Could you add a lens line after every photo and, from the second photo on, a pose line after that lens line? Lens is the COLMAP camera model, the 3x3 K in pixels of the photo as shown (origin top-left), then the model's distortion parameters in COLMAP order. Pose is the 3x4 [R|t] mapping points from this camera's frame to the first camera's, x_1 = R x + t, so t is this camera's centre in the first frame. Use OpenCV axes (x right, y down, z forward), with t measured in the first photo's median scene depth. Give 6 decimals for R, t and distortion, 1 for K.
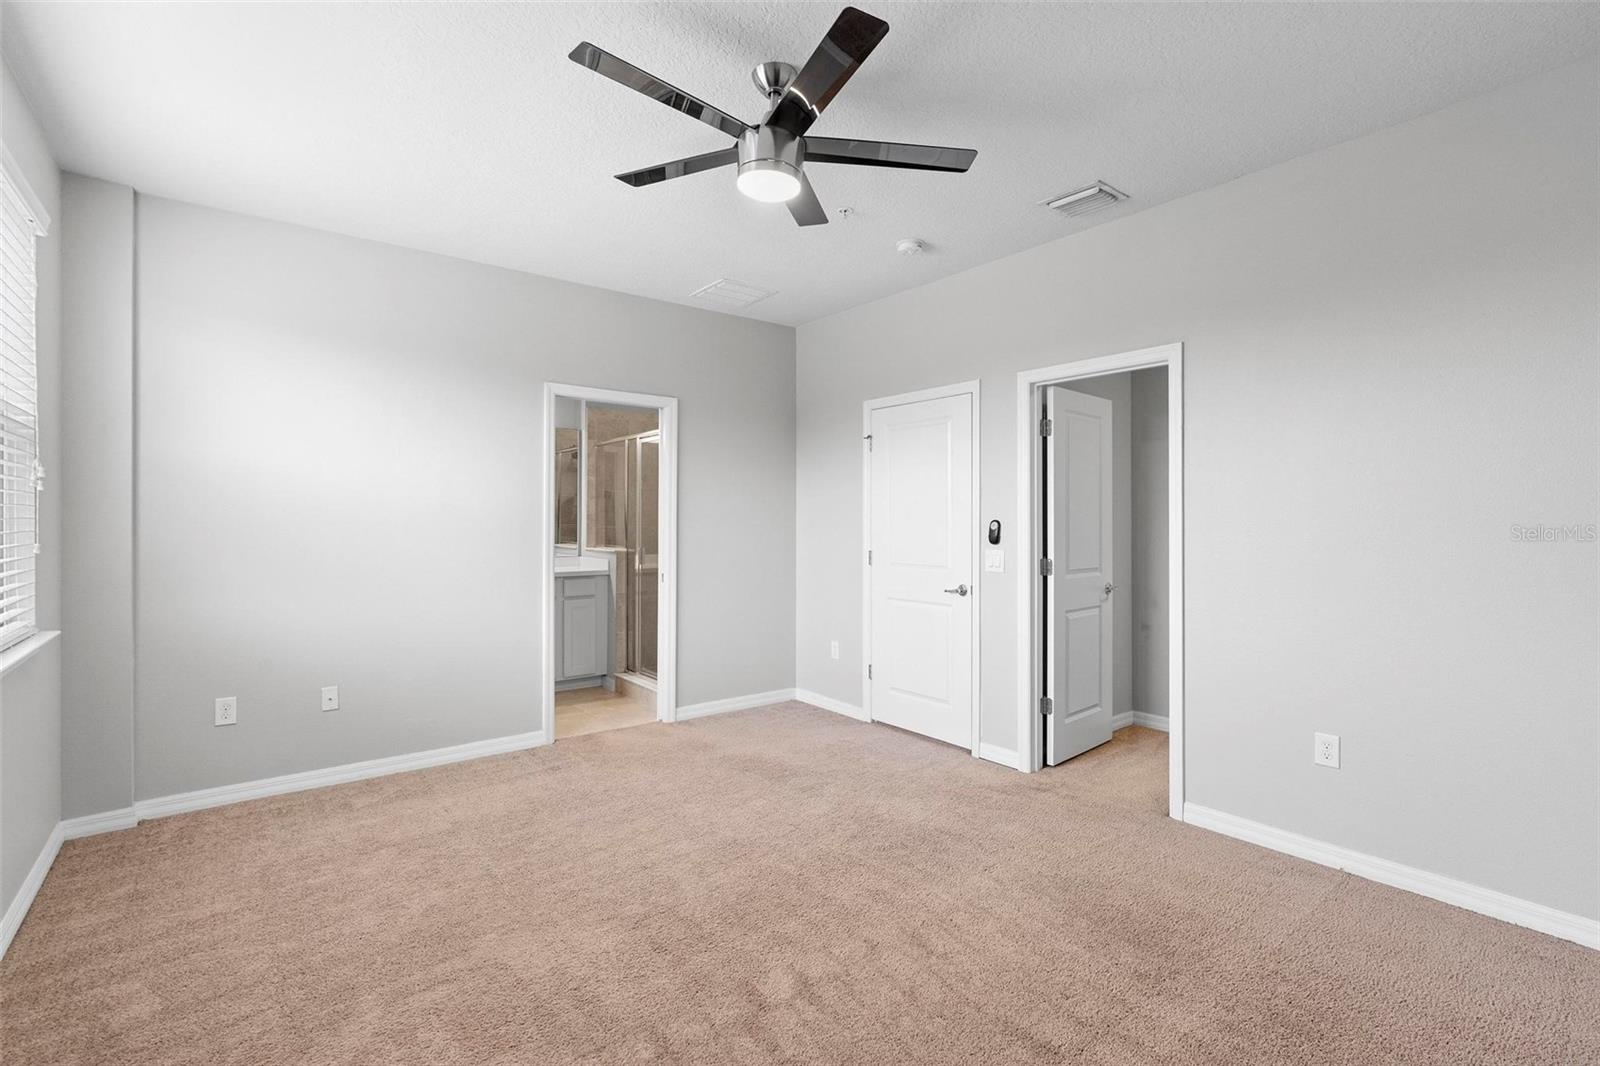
lens RADIAL K [[723.3, 0, 782.7], [0, 723.3, 527.1], [0, 0, 1]] dist [-0.010706, 0.003889]
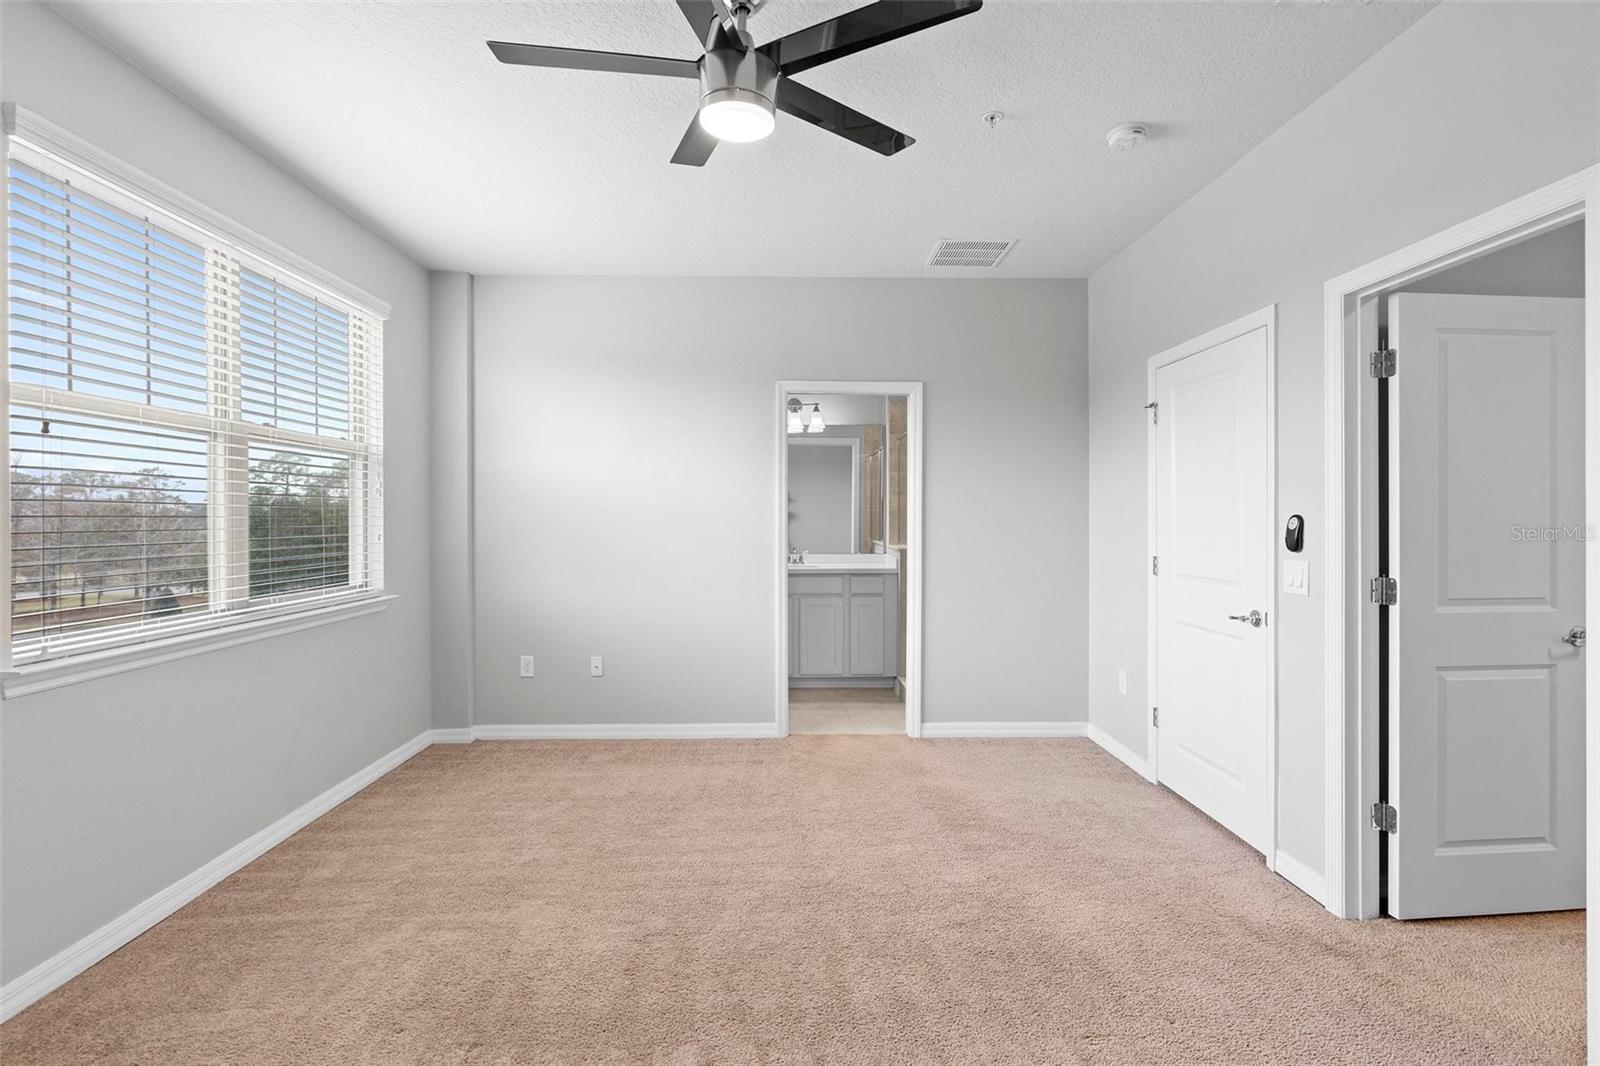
lens RADIAL K [[723.3, 0, 795.1], [0, 723.3, 526.1], [0, 0, 1]] dist [-0.010706, 0.003889]
pose [[0.806001, 0.004824, -0.591894, 0.322440], [-0.003367, 0.999988, 0.003565, -0.000183], [0.591904, -0.000880, 0.806008, 0.213316]]
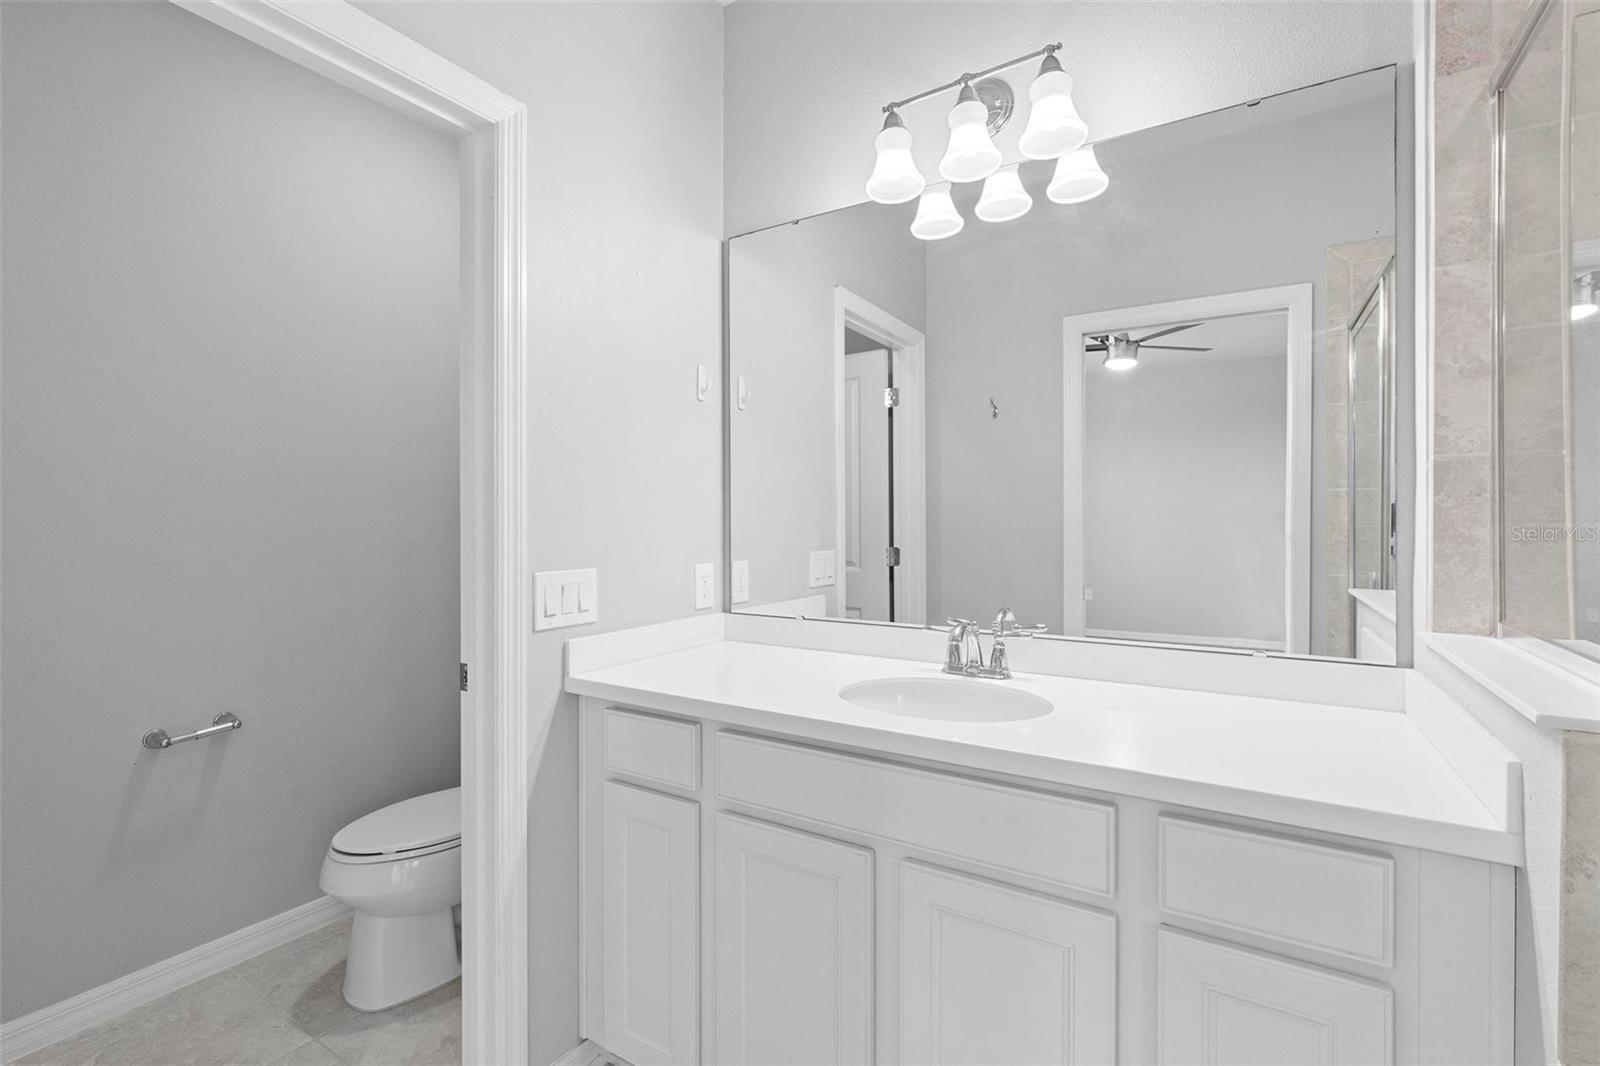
lens RADIAL K [[723.3, 0, 801.7], [0, 723.3, 521.3], [0, 0, 1]] dist [-0.010706, 0.003889]
pose [[0.359733, -0.001370, -0.933054, -0.233020], [-0.001607, 0.999997, -0.002088, -0.000859], [0.933054, 0.002251, 0.359729, 1.199361]]
